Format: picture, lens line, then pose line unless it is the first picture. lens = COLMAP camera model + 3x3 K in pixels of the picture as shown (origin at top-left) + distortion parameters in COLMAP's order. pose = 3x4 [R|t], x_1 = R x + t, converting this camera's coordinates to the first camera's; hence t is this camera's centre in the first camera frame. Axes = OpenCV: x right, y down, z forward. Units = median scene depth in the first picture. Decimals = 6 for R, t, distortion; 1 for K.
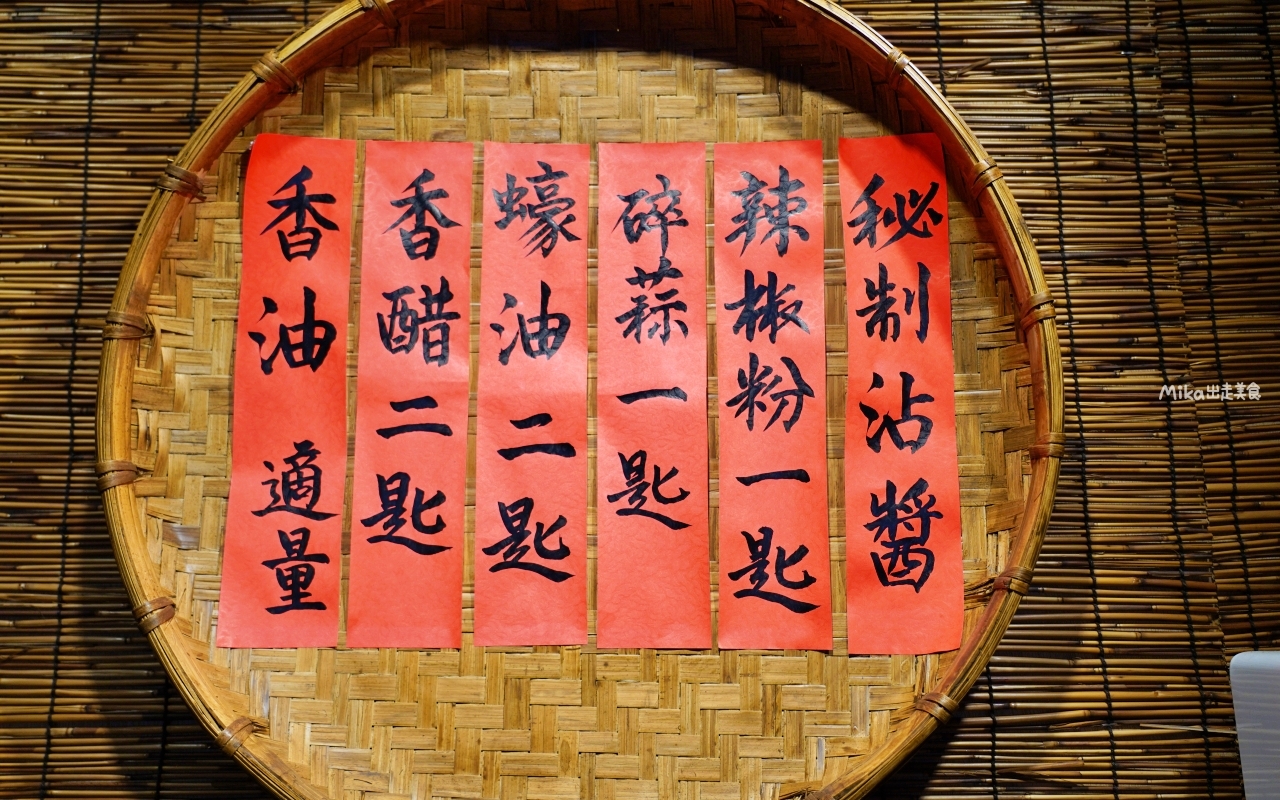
lens RADIAL K [[1143.0, 0, 640.5], [0, 1143.0, 395.1], [0, 0, 1]] dist [0.027151, -0.012721]
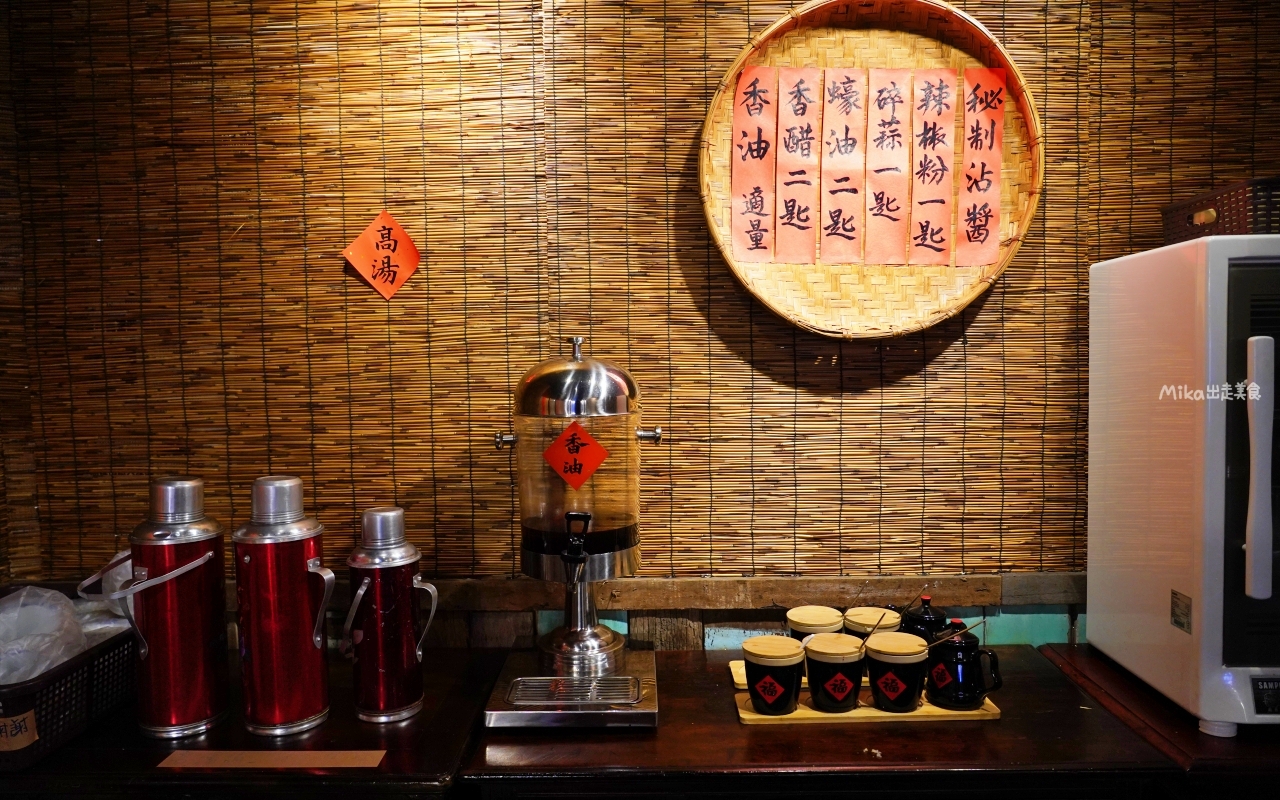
lens RADIAL K [[861.2, 0, 635.8], [0, 861.2, 391.4], [0, 0, 1]] dist [-0.027055, 0.005332]
pose [[0.999933, 0.007133, -0.009158, -0.552912], [-0.004721, 0.970631, 0.240528, 0.022157], [0.010604, -0.240468, 0.970599, -1.065384]]
